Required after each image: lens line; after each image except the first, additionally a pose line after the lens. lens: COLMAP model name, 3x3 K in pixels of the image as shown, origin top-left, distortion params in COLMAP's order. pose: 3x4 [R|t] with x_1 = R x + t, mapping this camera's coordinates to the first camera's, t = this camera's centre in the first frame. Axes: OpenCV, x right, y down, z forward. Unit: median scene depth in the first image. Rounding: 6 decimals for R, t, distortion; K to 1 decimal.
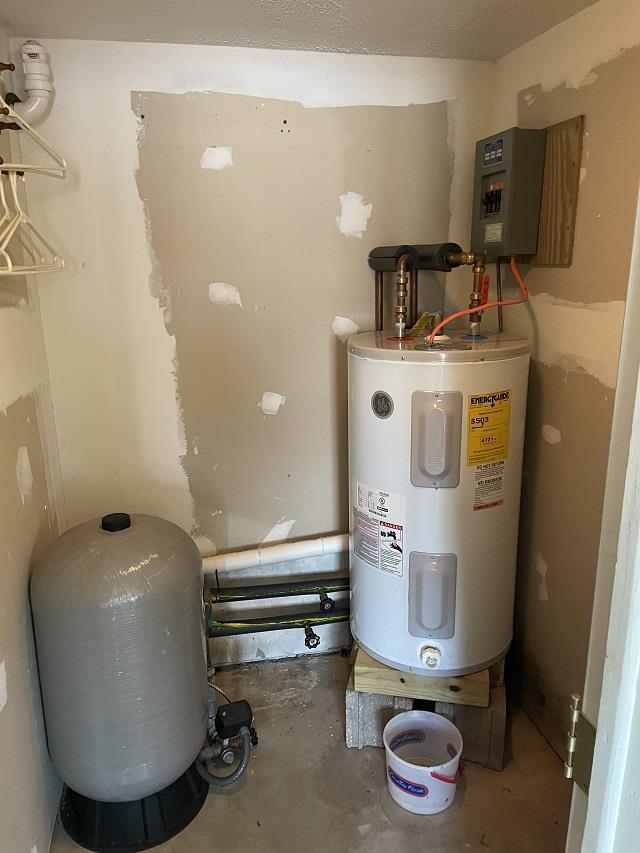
lens RADIAL K [[643.7, 0, 320.3], [0, 643.7, 429.5], [0, 0, 1]] dist [0.078744, -0.008421]
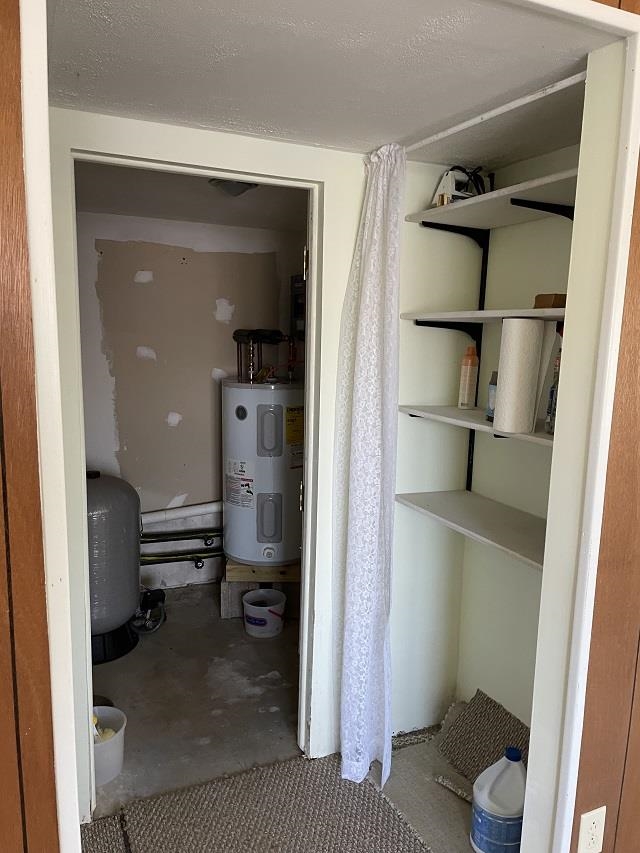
lens RADIAL K [[643.7, 0, 323.0], [0, 643.7, 427.5], [0, 0, 1]] dist [0.078744, -0.008421]
pose [[0.977886, 0.001049, 0.209138, -0.054629], [0.022160, 0.993839, -0.108598, 0.185946], [-0.207964, 0.110831, 0.971837, -0.750456]]
